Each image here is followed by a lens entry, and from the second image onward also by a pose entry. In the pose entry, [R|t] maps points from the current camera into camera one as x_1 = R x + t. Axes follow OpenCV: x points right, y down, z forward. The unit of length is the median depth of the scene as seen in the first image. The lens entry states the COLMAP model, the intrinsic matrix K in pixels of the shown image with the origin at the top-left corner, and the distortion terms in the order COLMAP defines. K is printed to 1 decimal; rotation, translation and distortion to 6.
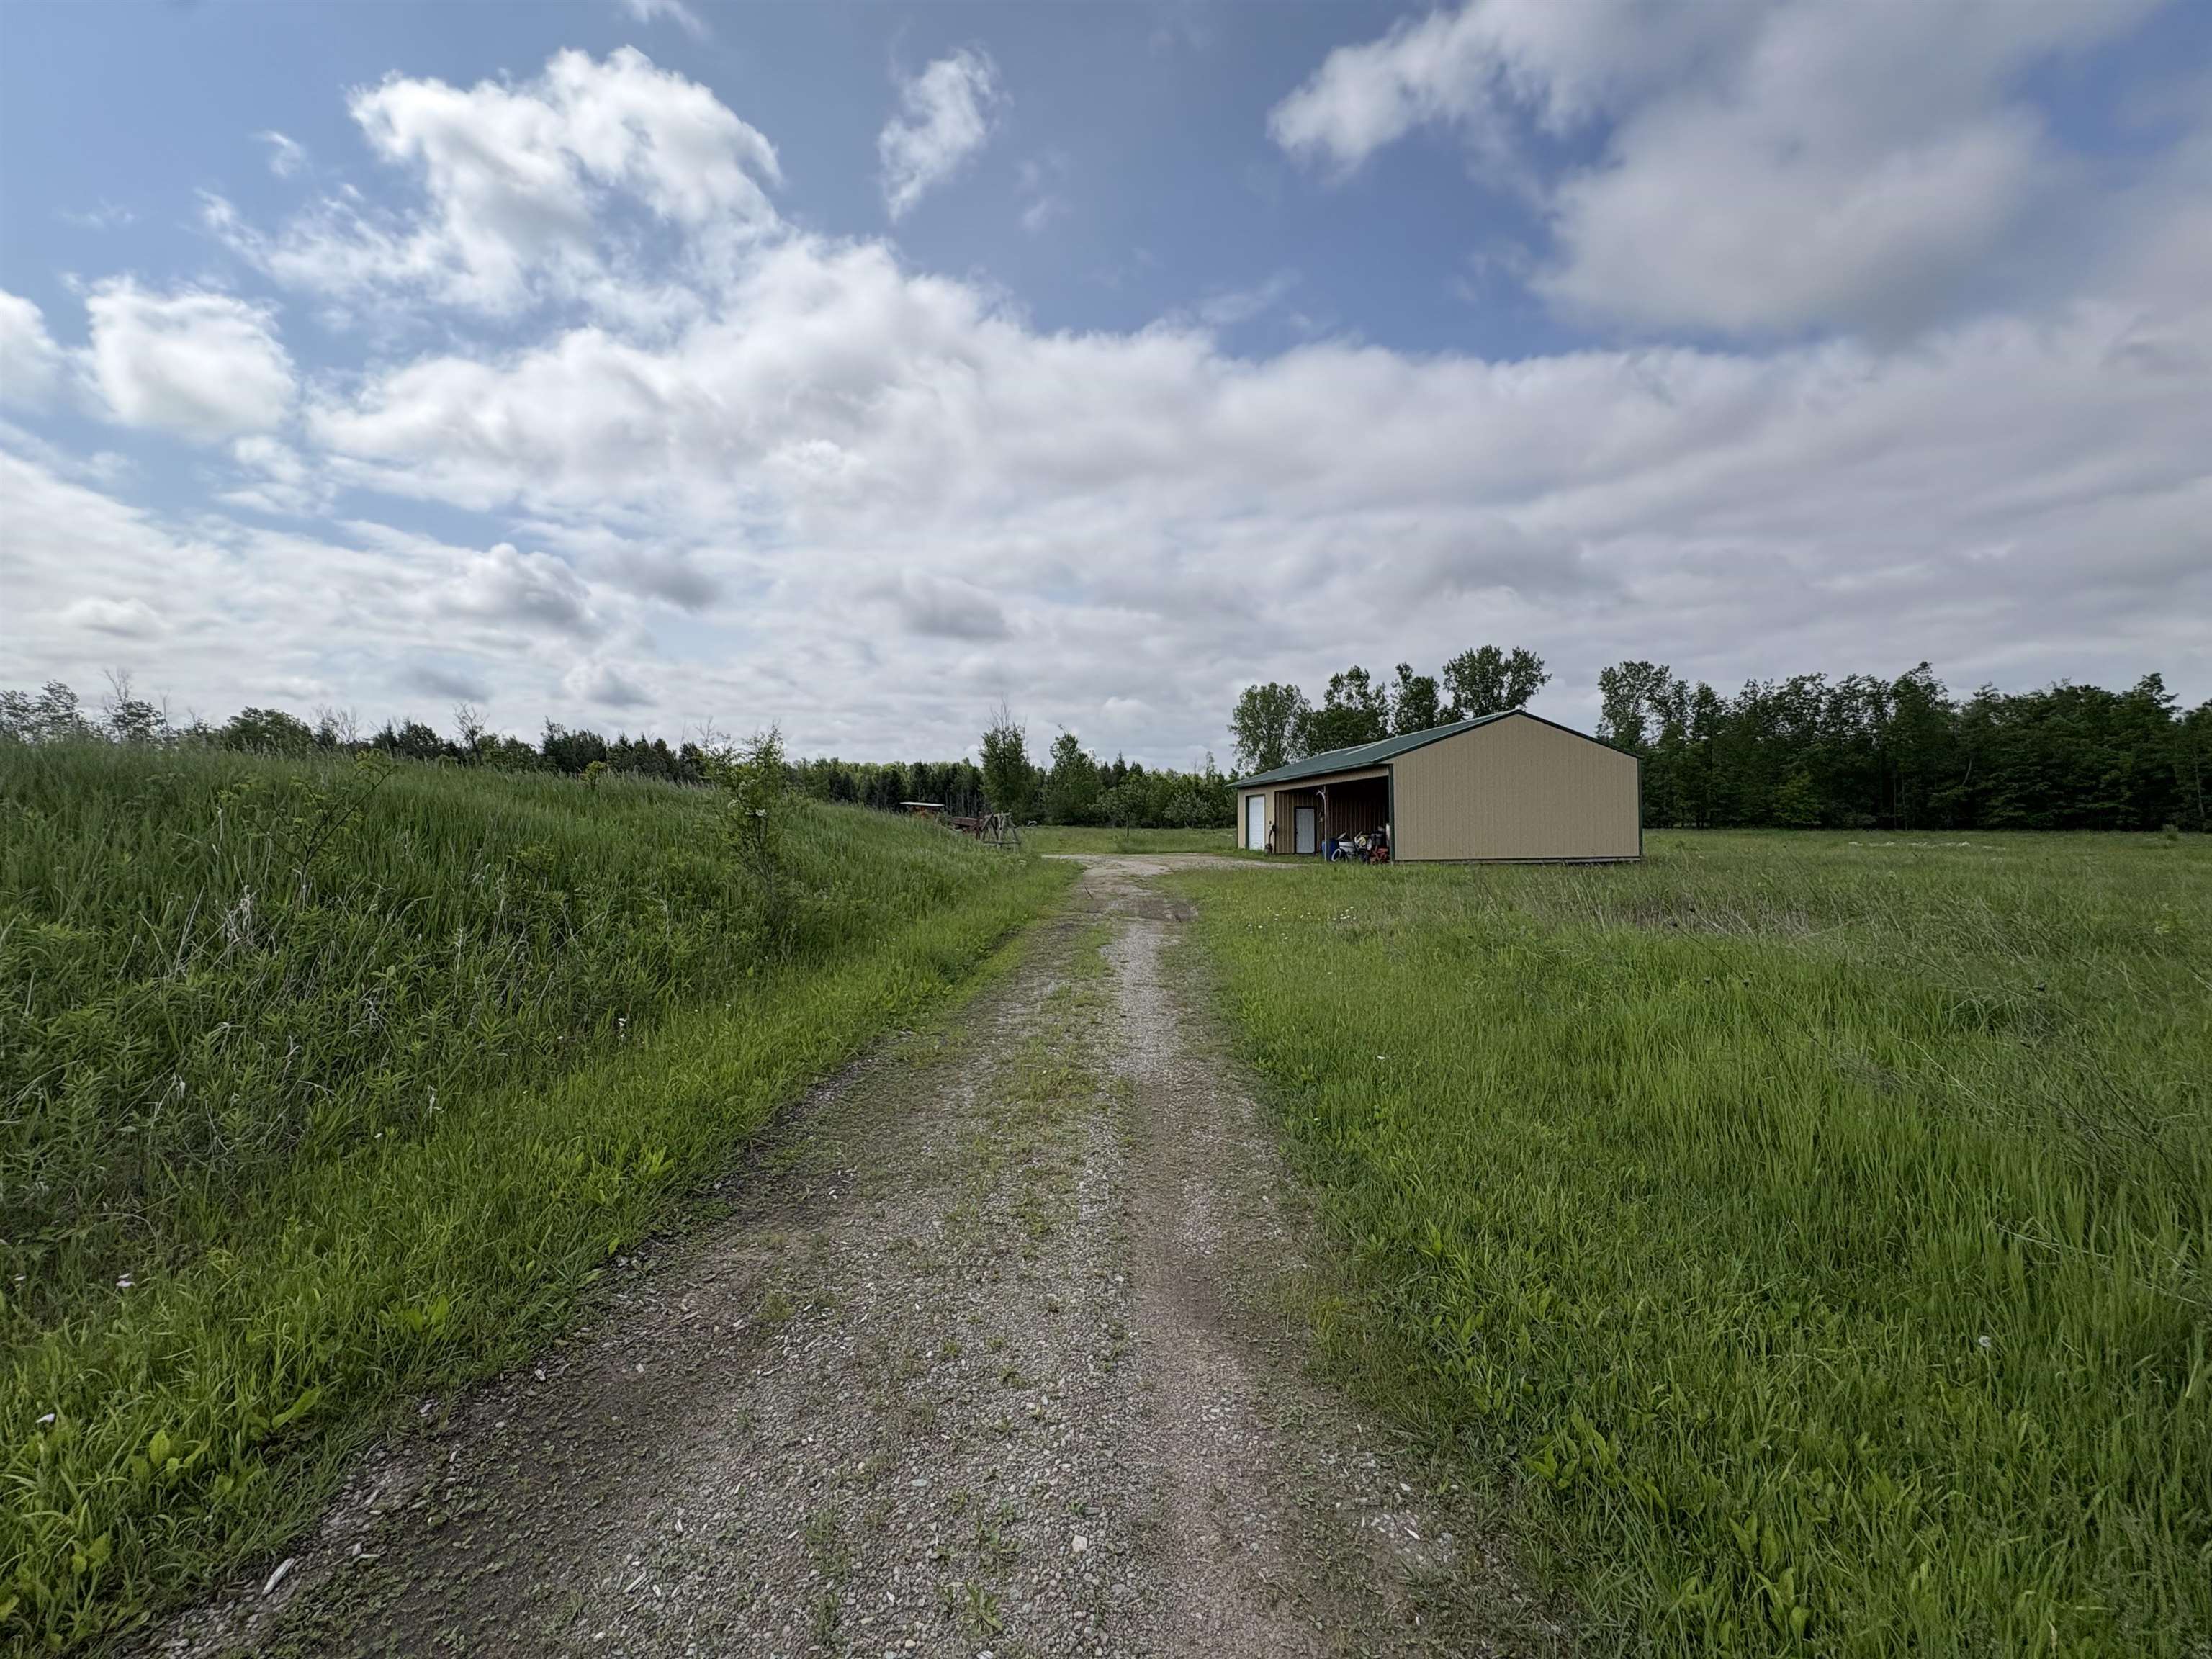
lens RADIAL K [[872.2, 0, 1107.2], [0, 872.2, 814.8], [0, 0, 1]] dist [-0.004125, 0.001047]
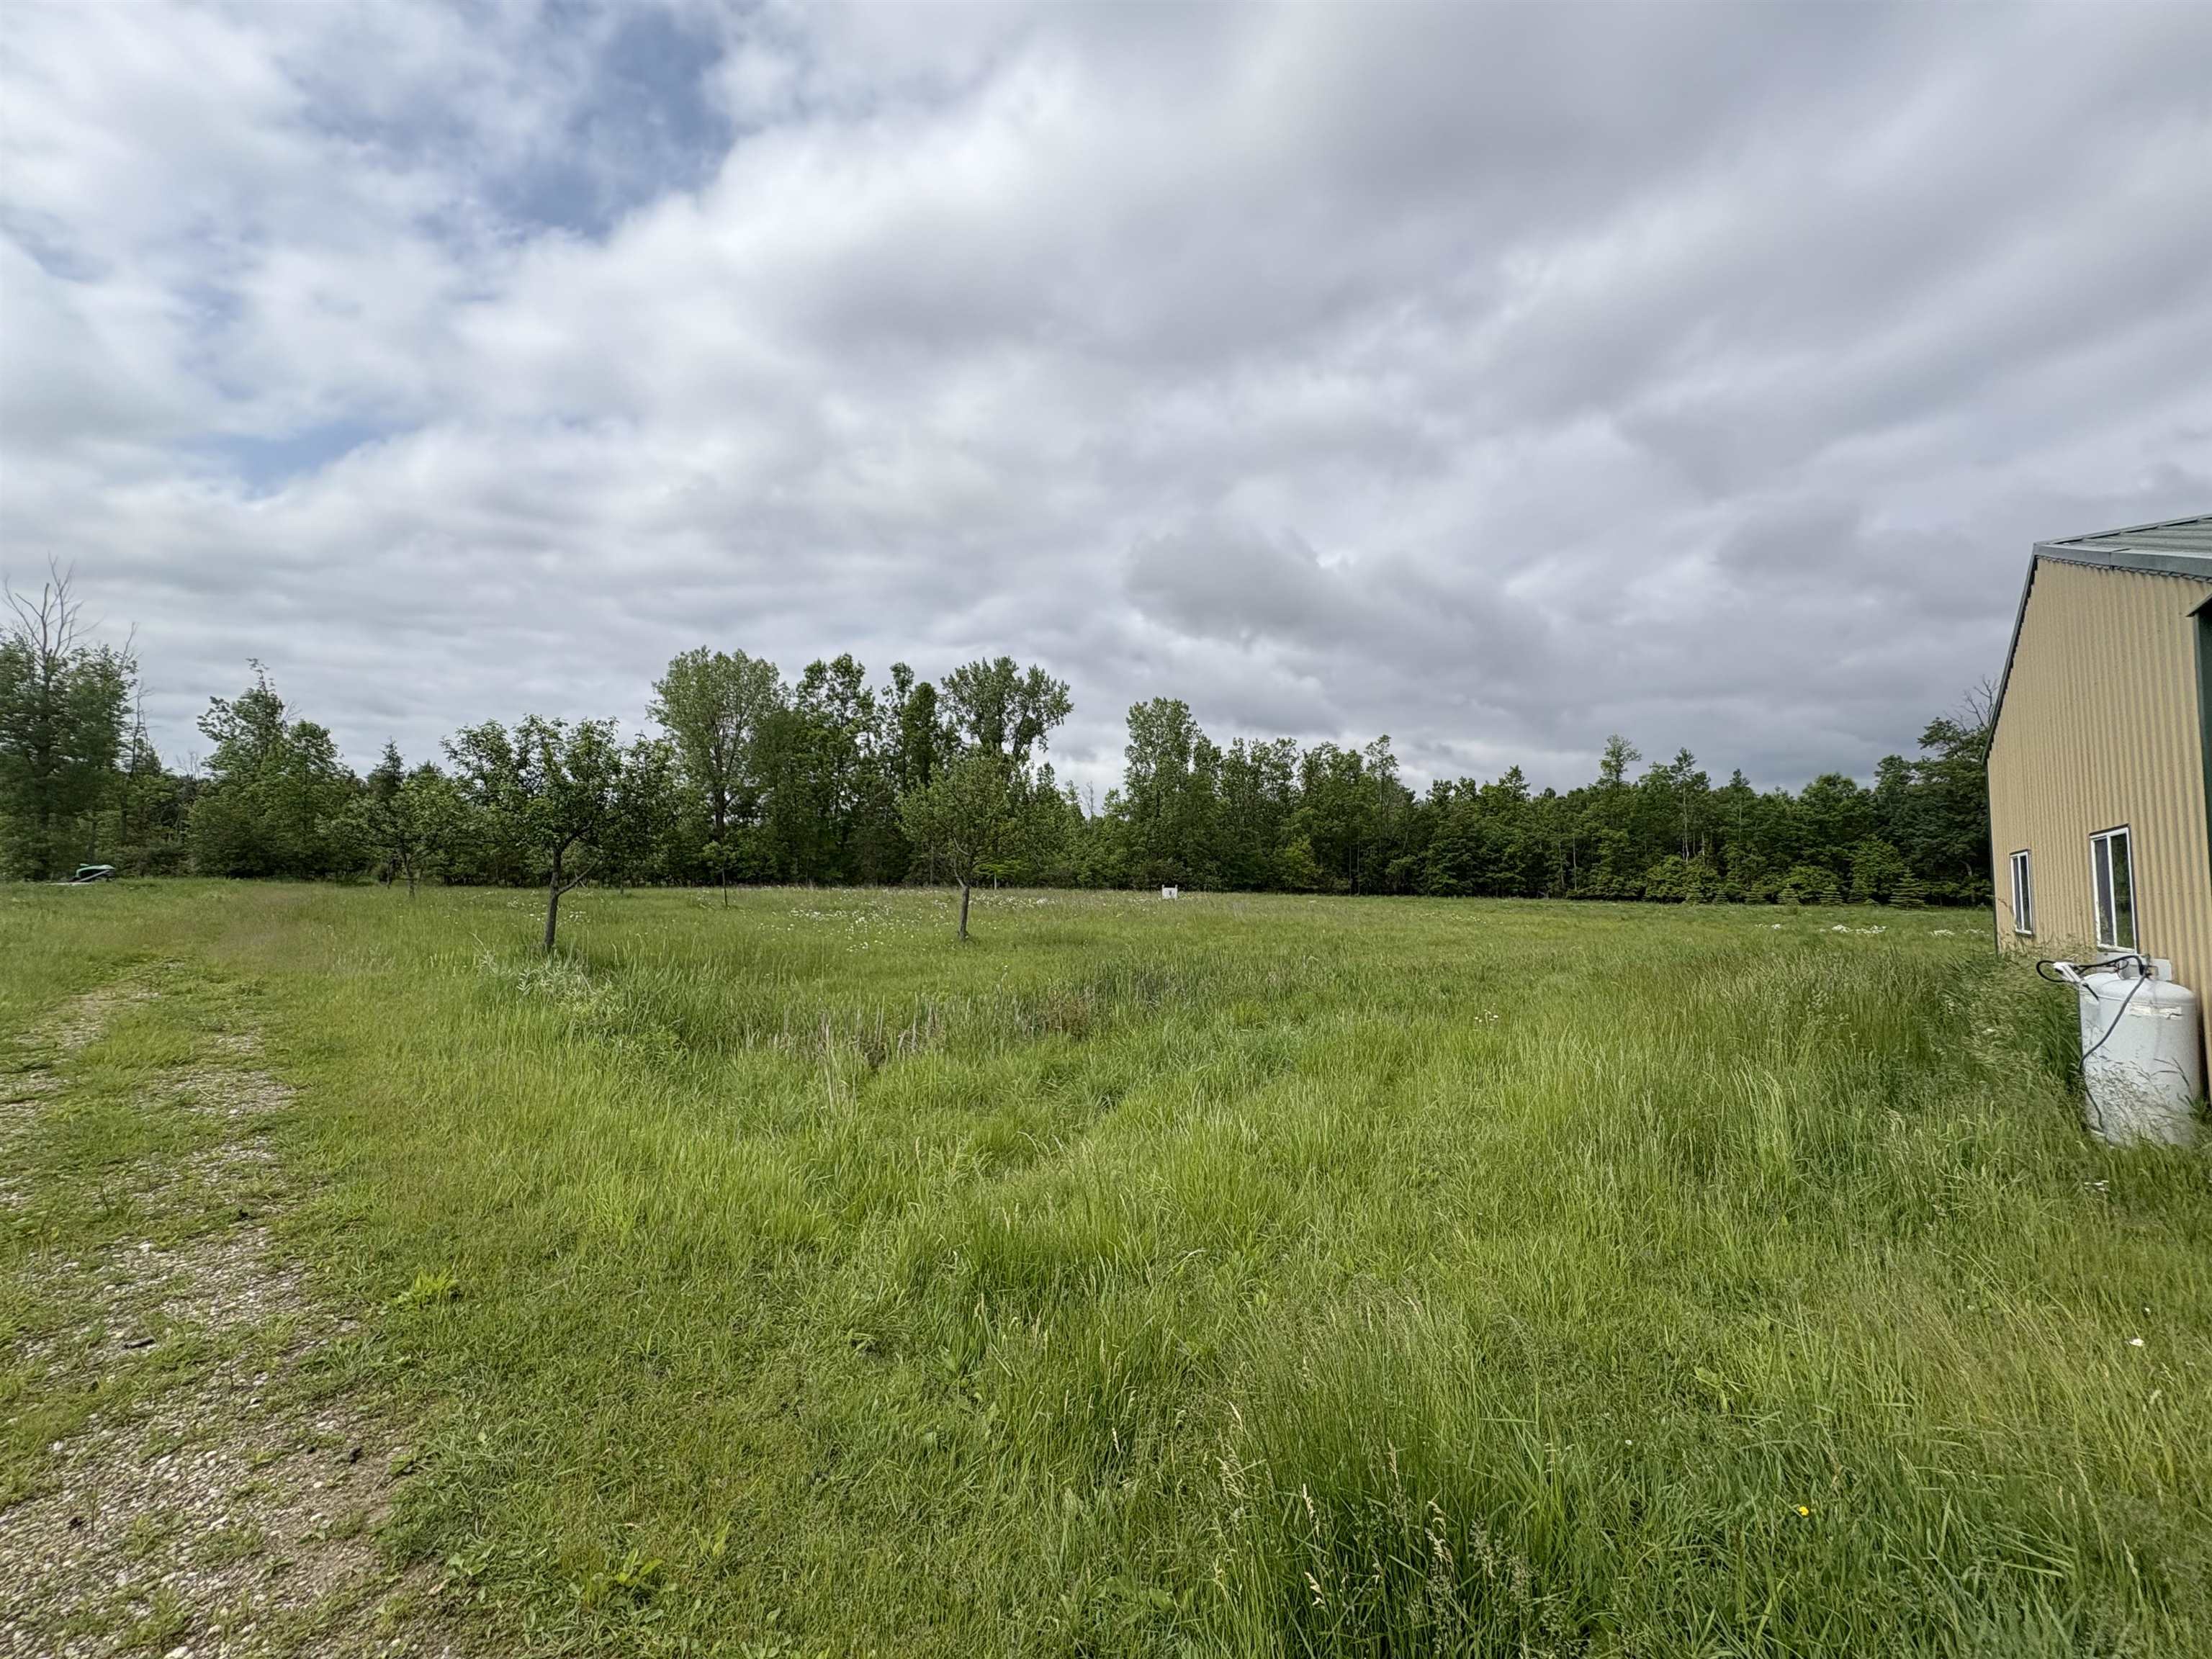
lens RADIAL K [[872.2, 0, 1099.9], [0, 872.2, 836.6], [0, 0, 1]] dist [-0.004125, 0.001047]
pose [[0.740896, 0.047962, 0.669906, -0.180780], [-0.020951, 0.998612, -0.048324, 0.033931], [-0.671293, 0.021768, 0.740872, 3.291106]]
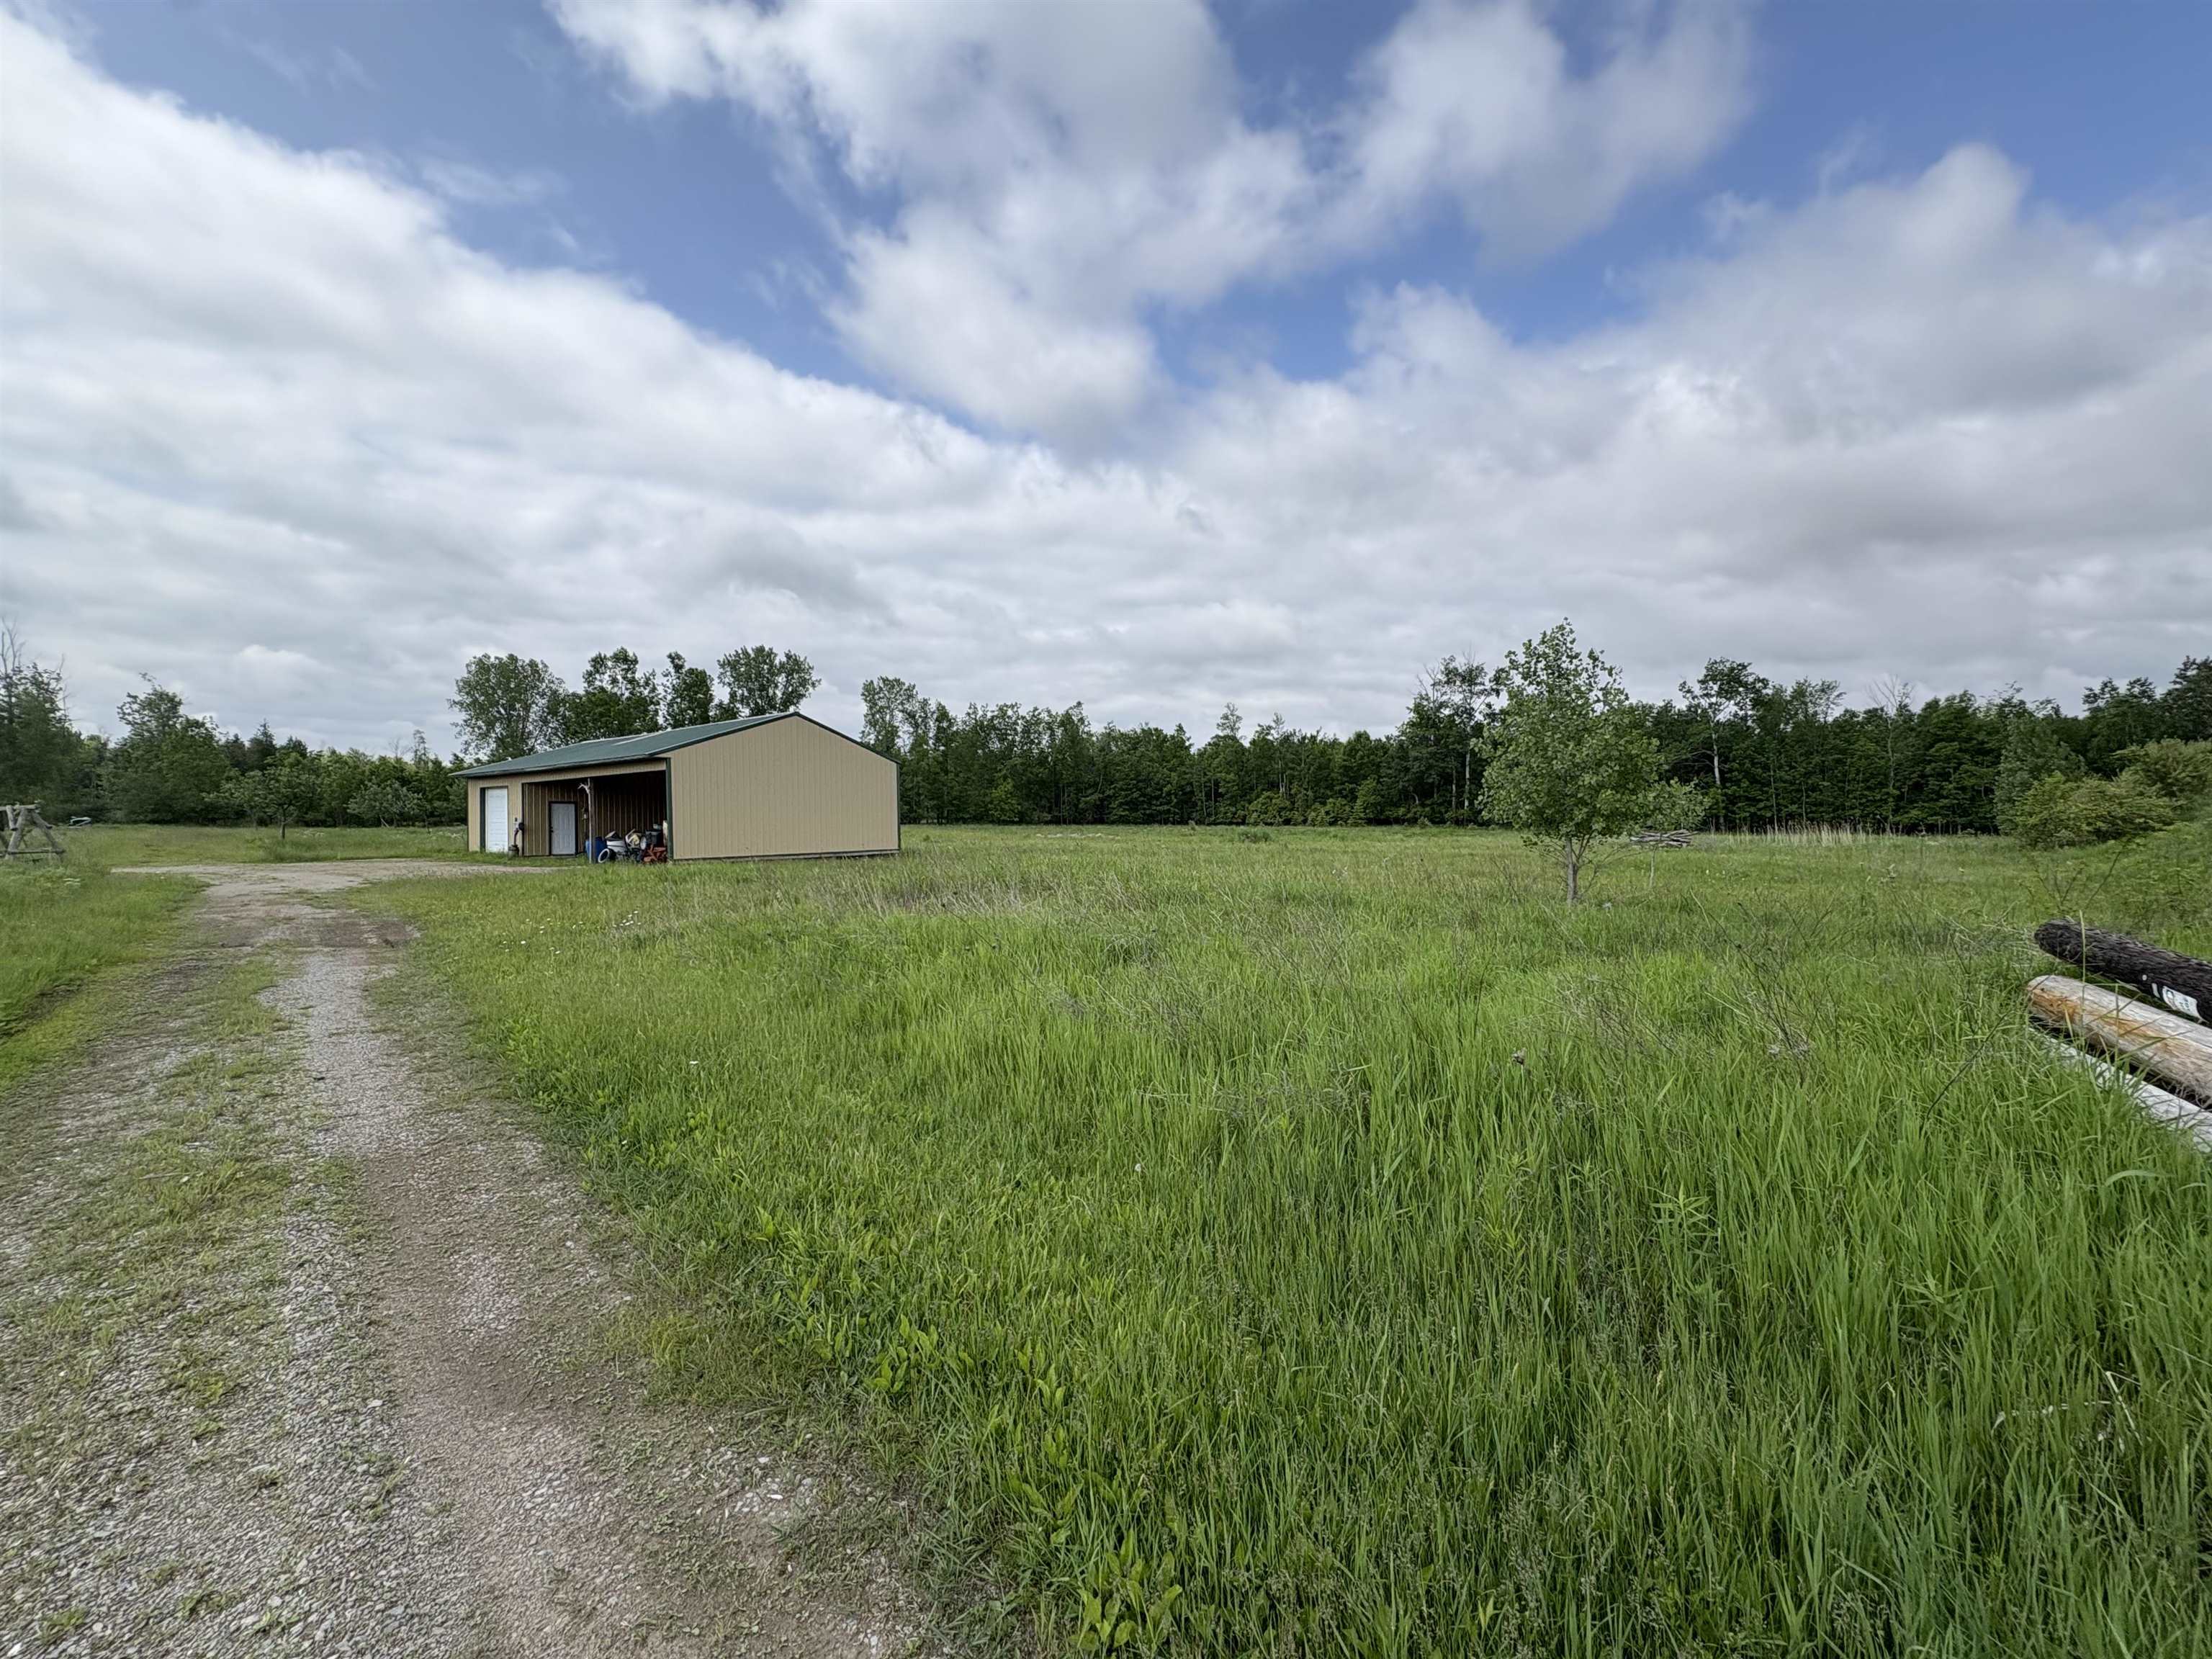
lens RADIAL K [[872.2, 0, 1100.4], [0, 872.2, 841.4], [0, 0, 1]] dist [-0.004125, 0.001047]
pose [[0.709447, -0.018343, 0.704520, -0.024447], [-0.005679, 0.999480, 0.031741, -0.001136], [-0.704736, -0.026519, 0.708974, -0.001527]]
